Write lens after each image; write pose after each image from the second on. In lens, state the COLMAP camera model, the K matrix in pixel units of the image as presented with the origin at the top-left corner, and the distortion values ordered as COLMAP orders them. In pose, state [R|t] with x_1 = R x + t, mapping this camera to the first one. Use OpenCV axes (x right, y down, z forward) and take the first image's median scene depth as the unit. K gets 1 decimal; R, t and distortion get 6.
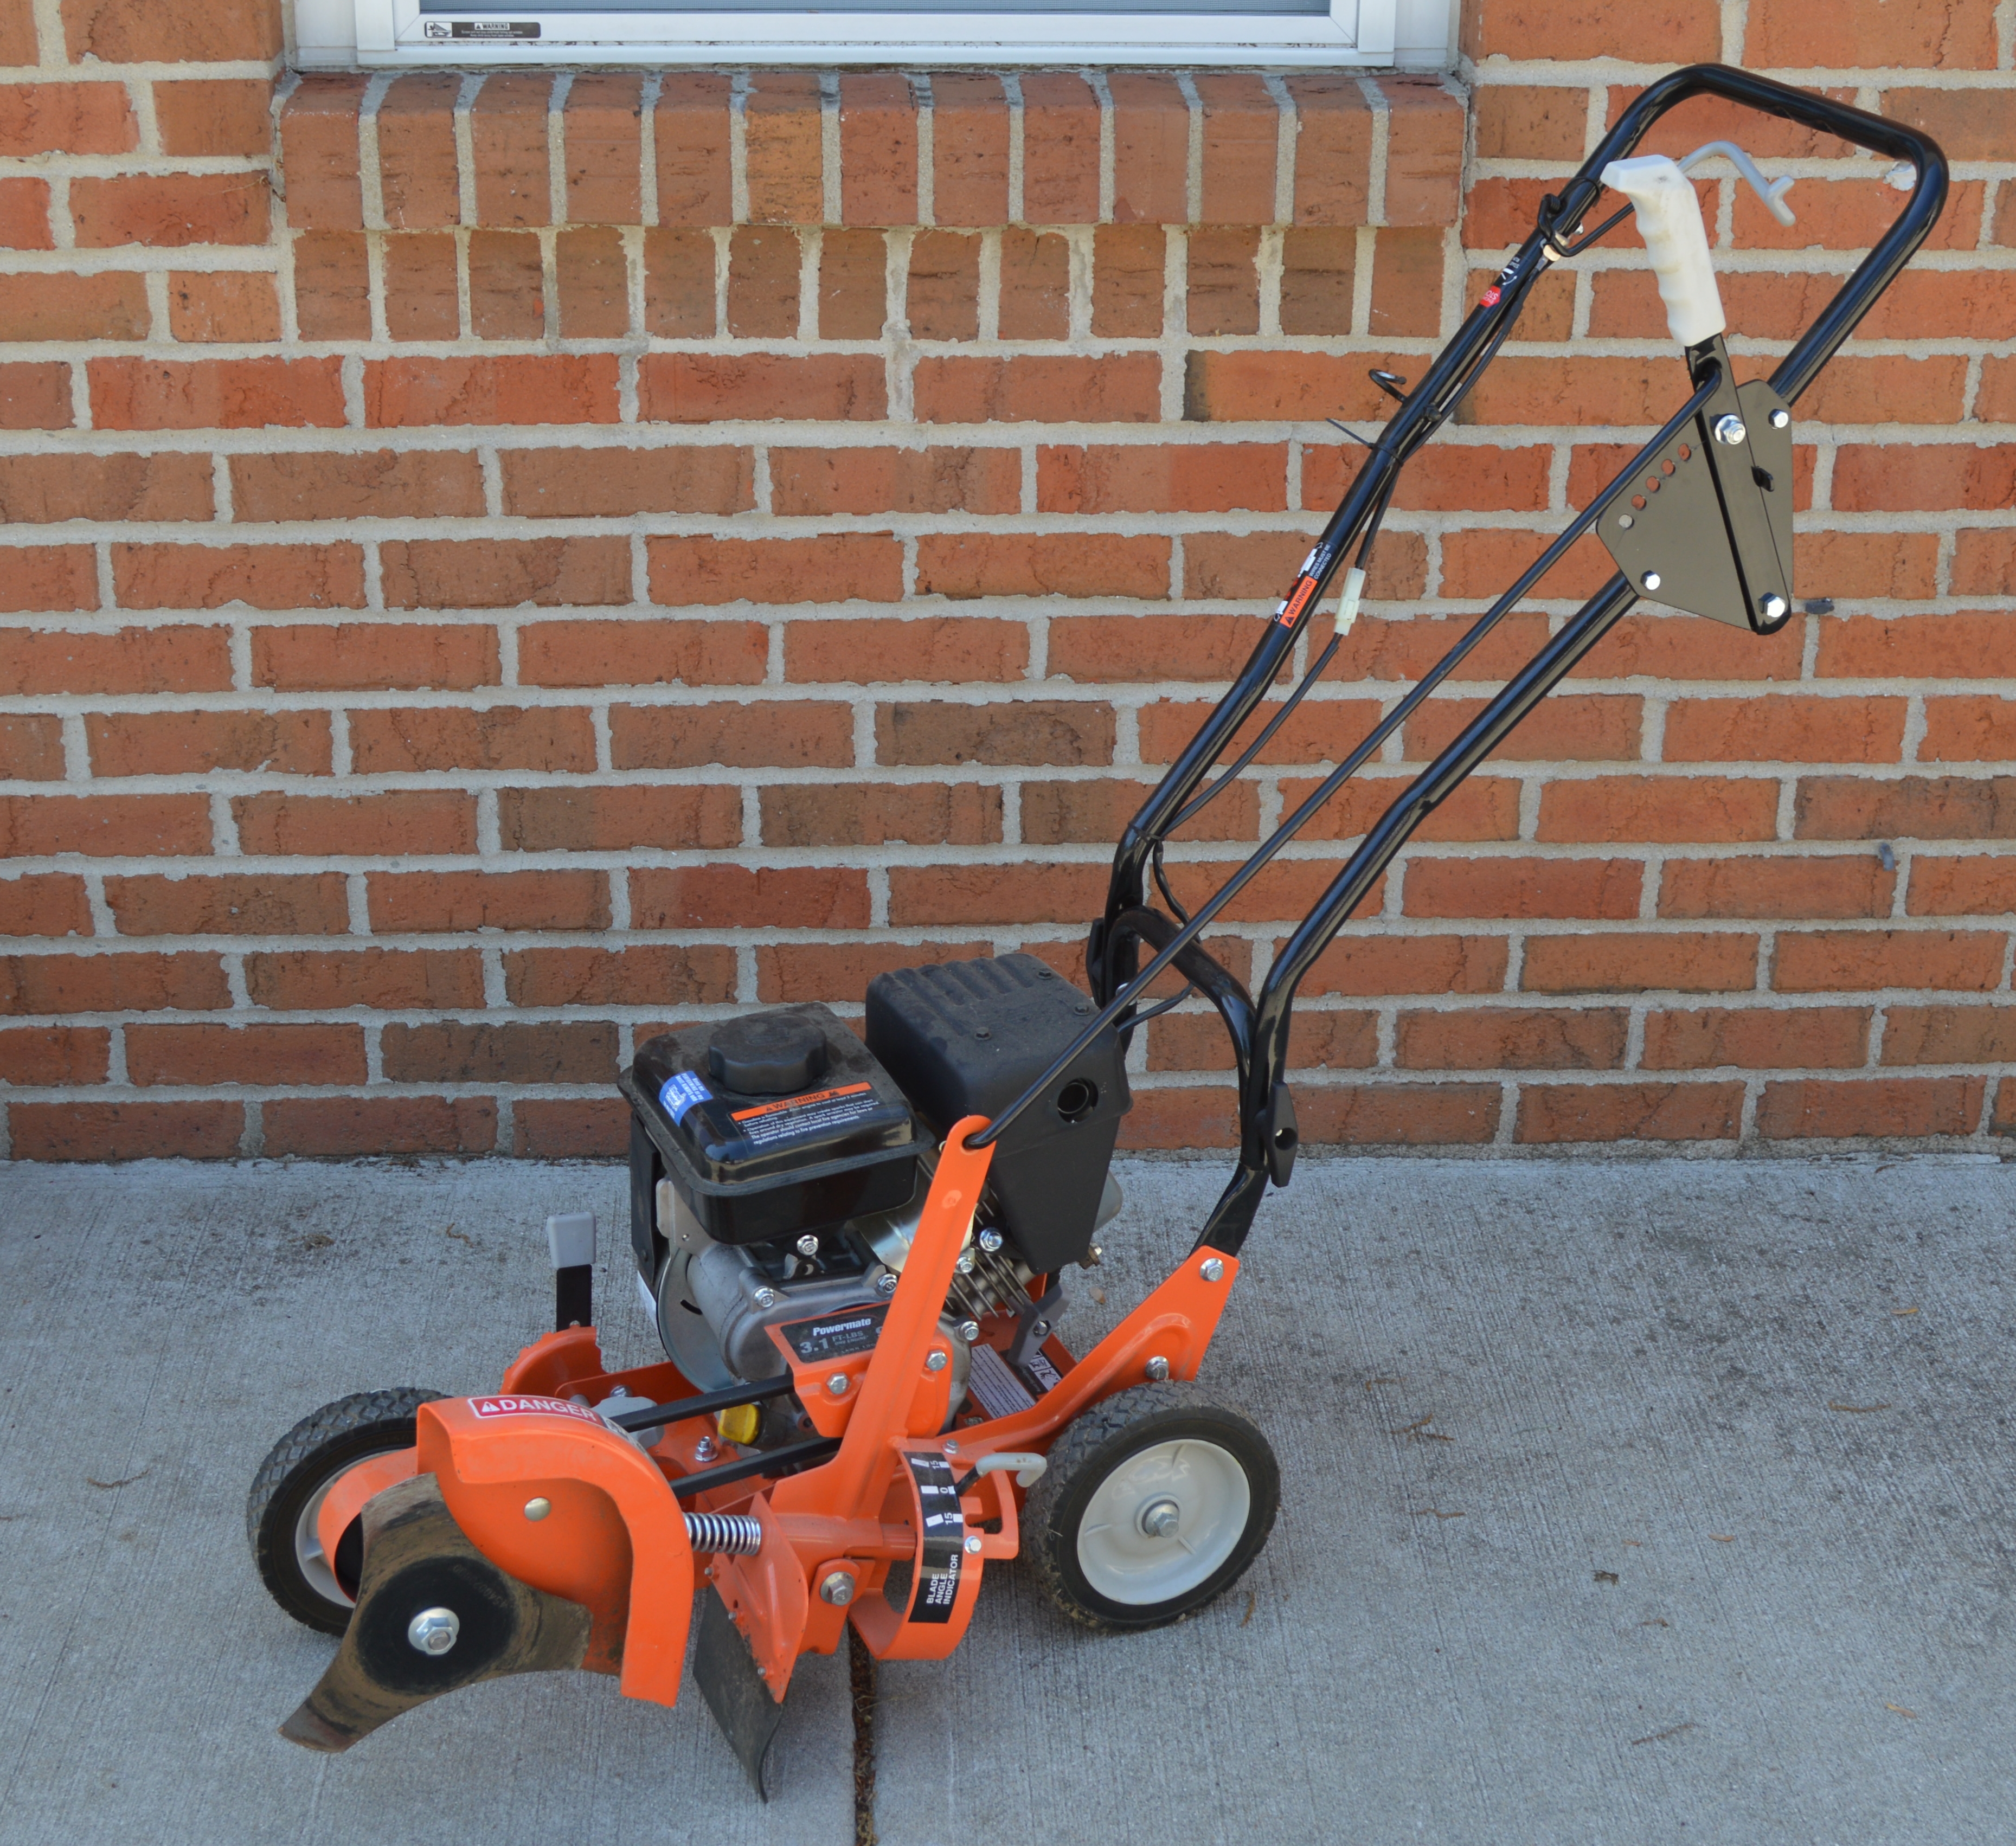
lens RADIAL K [[3327.2, 0, 1000.7], [0, 3327.2, 941.5], [0, 0, 1]] dist [-0.066937, 0.000000]
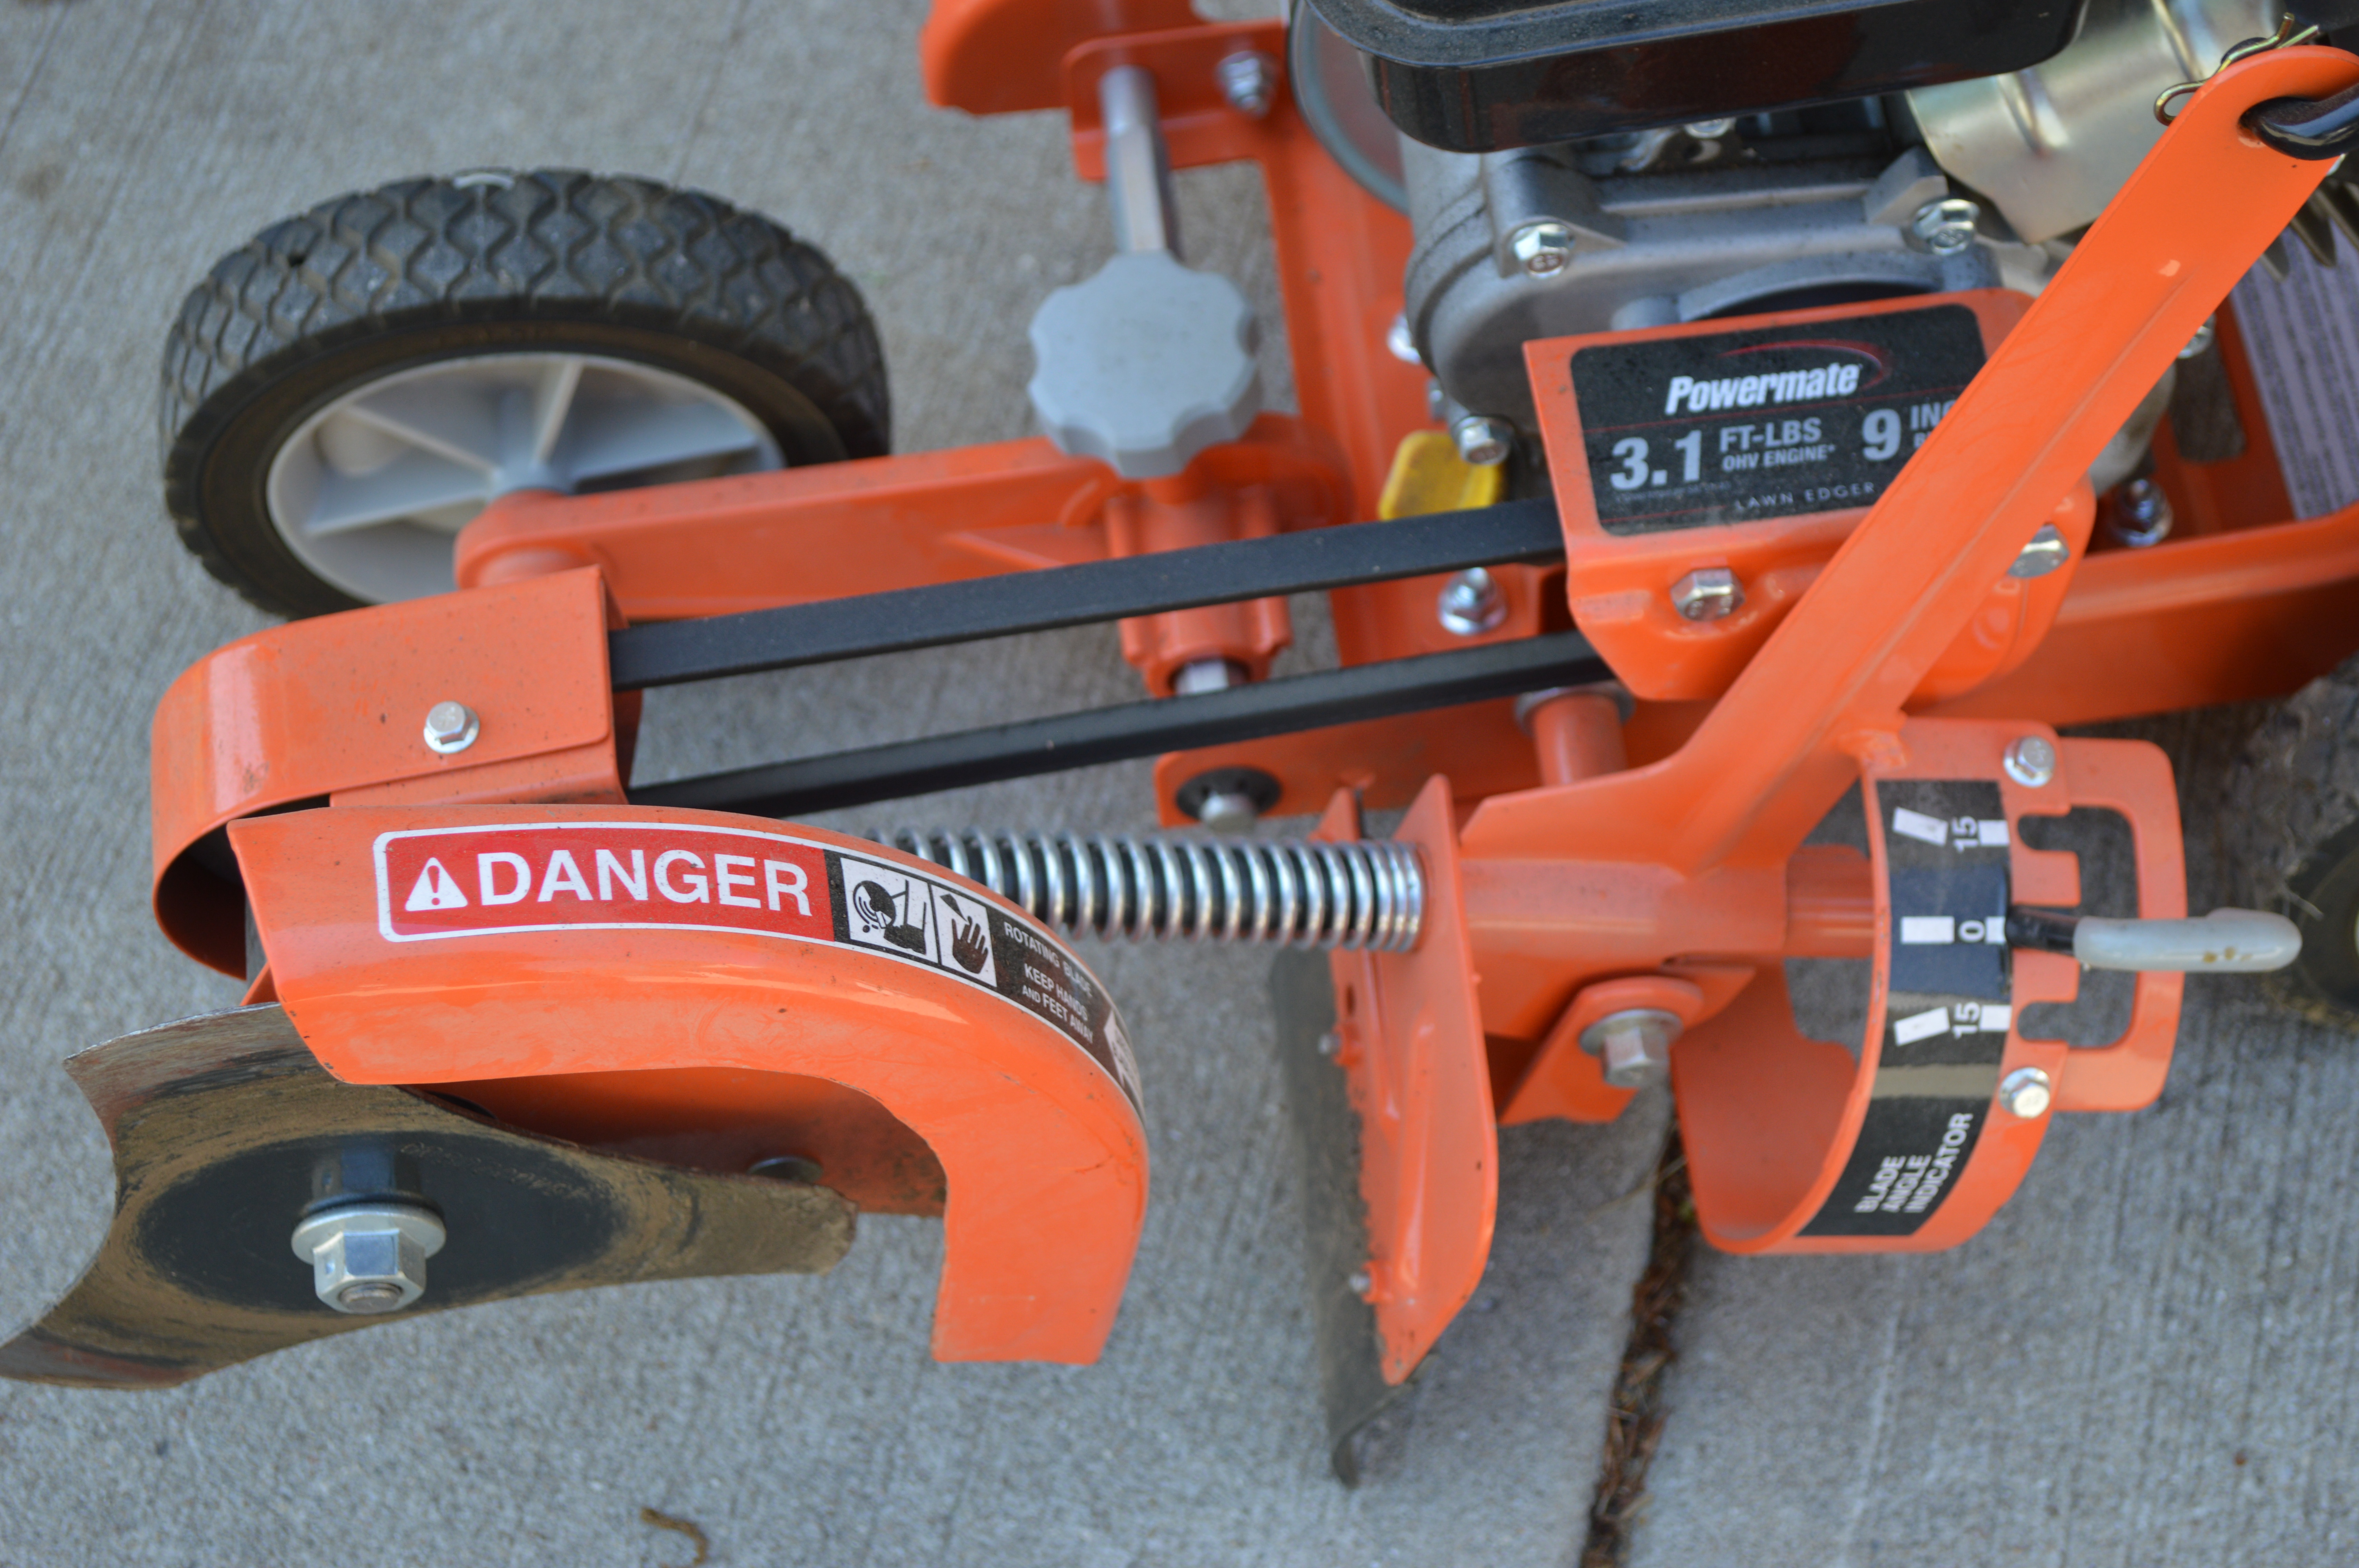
lens RADIAL K [[4259.6, 0, 1194.5], [0, 4259.6, 783.6], [0, 0, 1]] dist [0.003097, 0.000000]
pose [[0.957745, 0.223522, -0.181003, -0.014390], [-0.073374, 0.798374, 0.597675, -0.077209], [0.278101, -0.559140, 0.781039, 0.530618]]
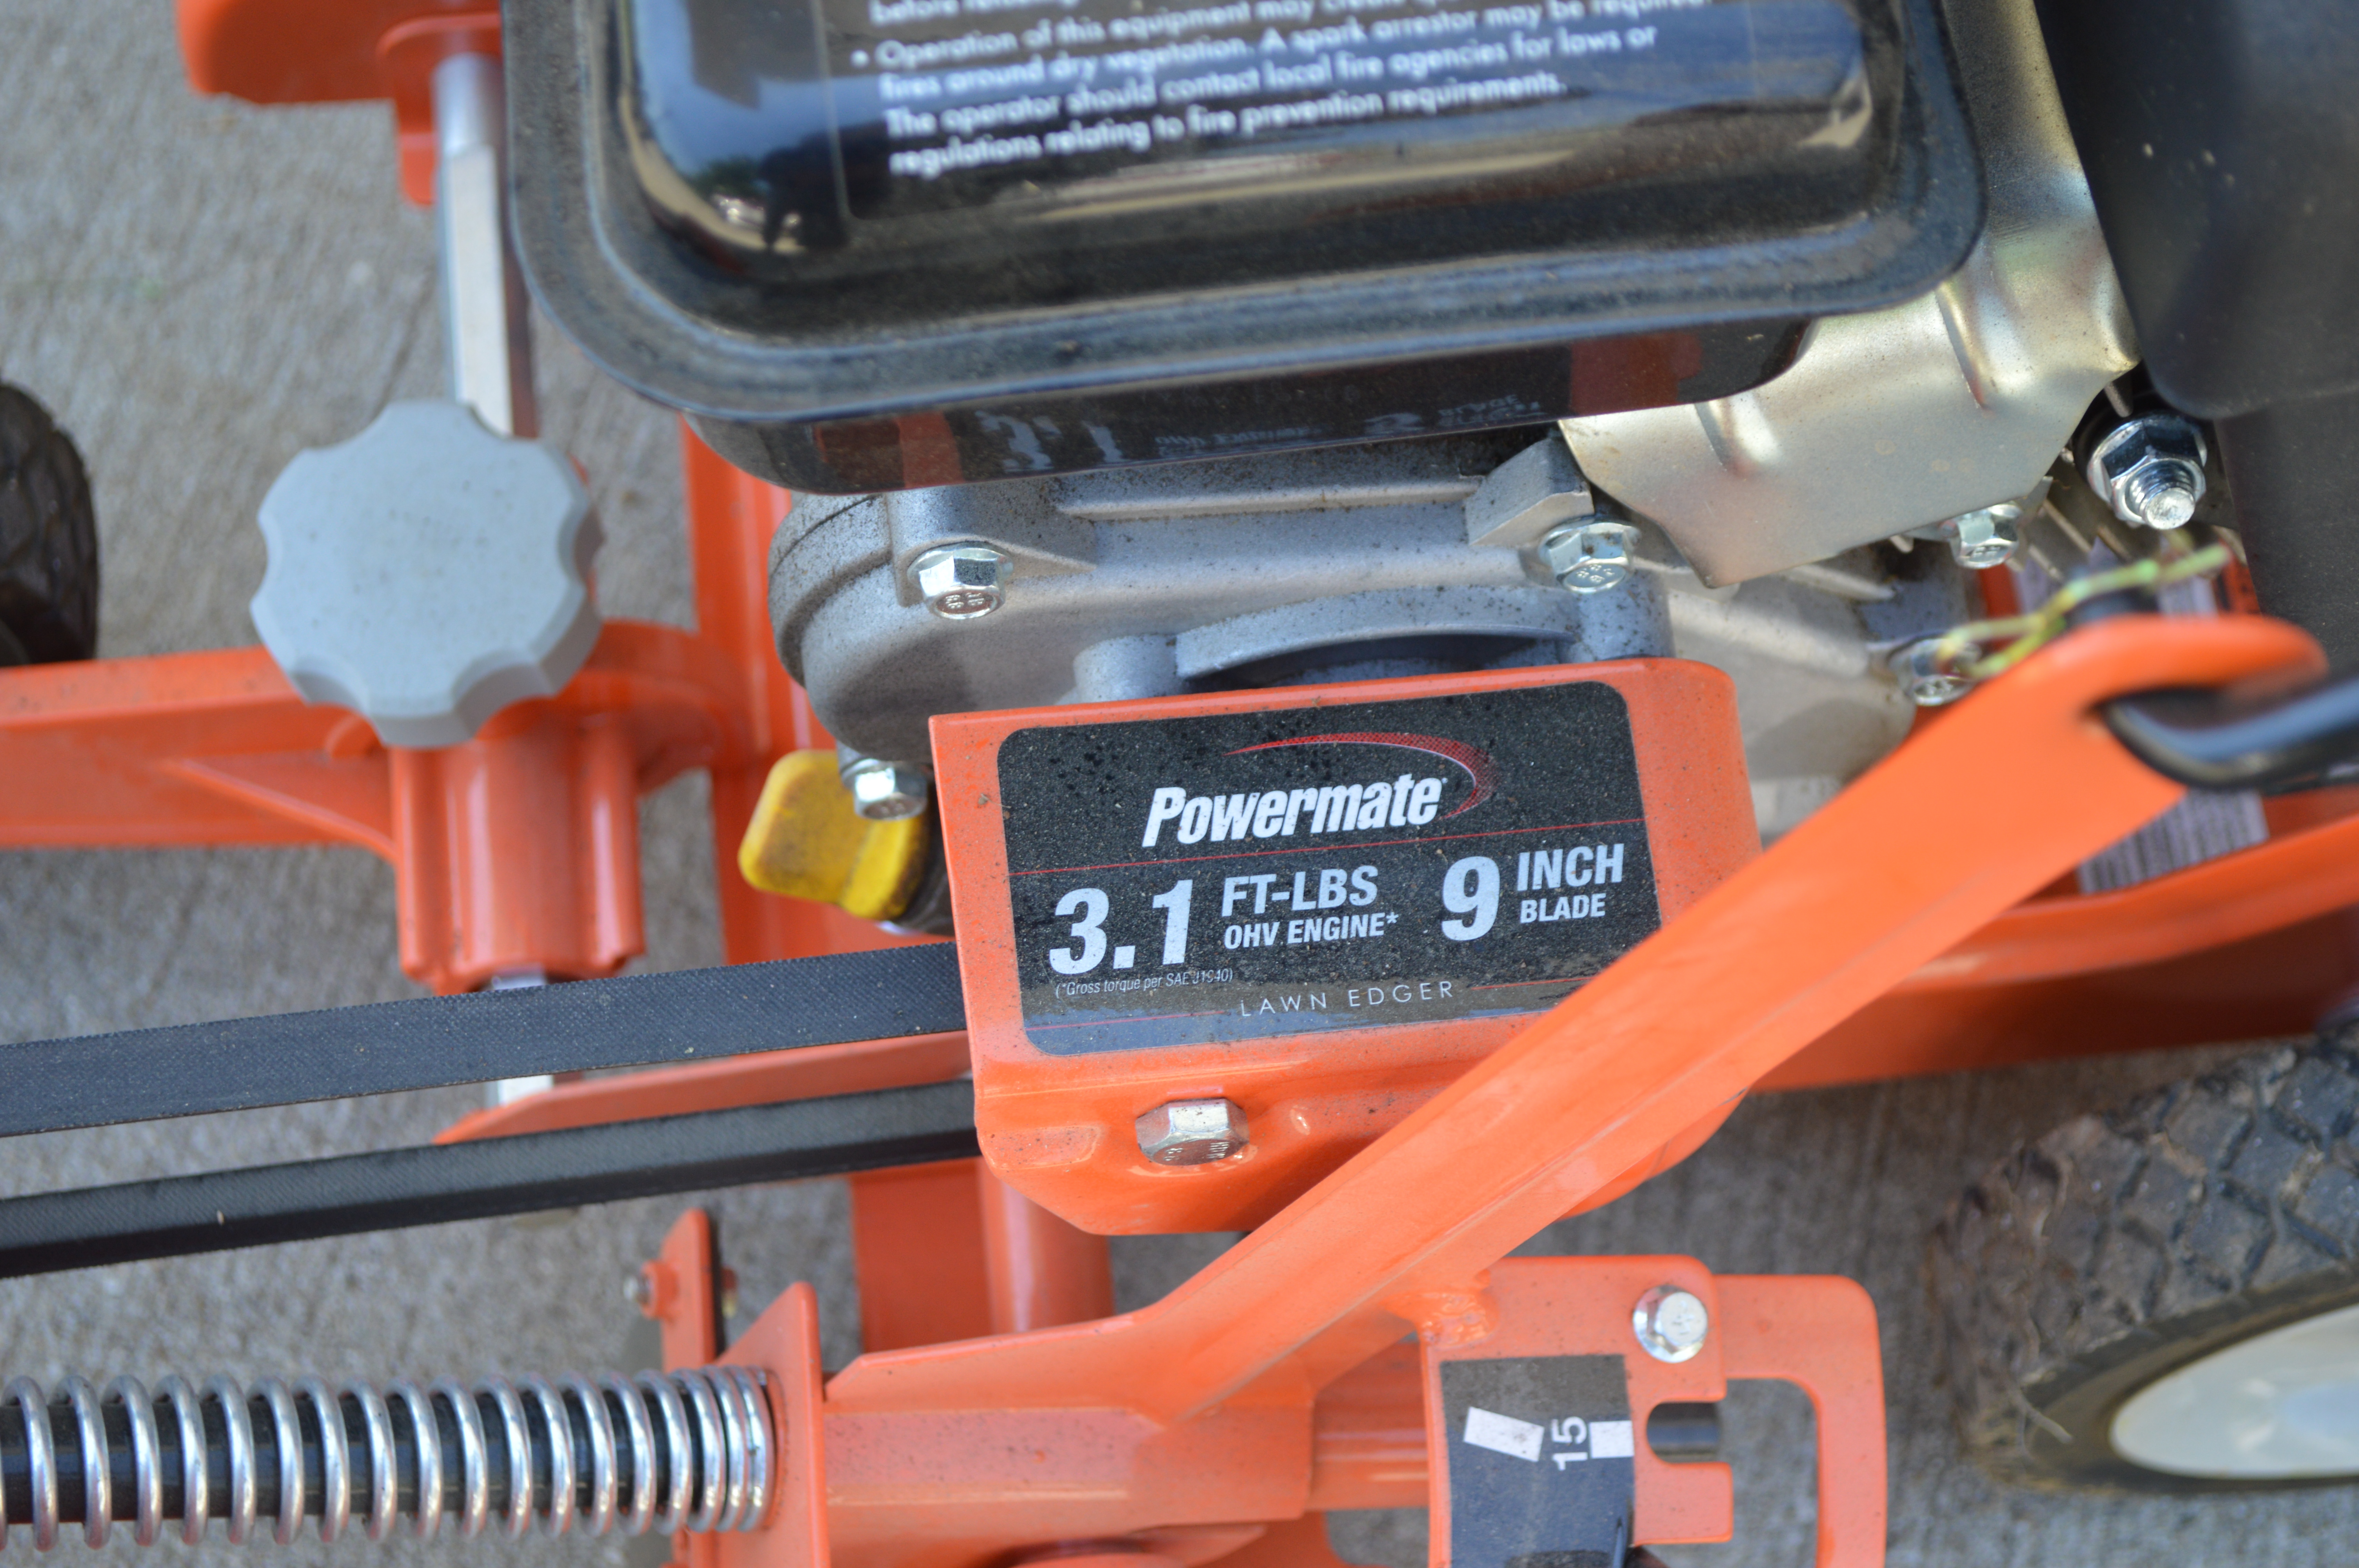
lens RADIAL K [[4259.6, 0, 1183.6], [0, 4259.6, 771.3], [0, 0, 1]] dist [0.003097, 0.000000]
pose [[0.957287, 0.276627, -0.084141, -0.026879], [-0.151997, 0.729004, 0.667420, -0.050119], [0.245965, -0.626123, 0.739913, 0.662069]]
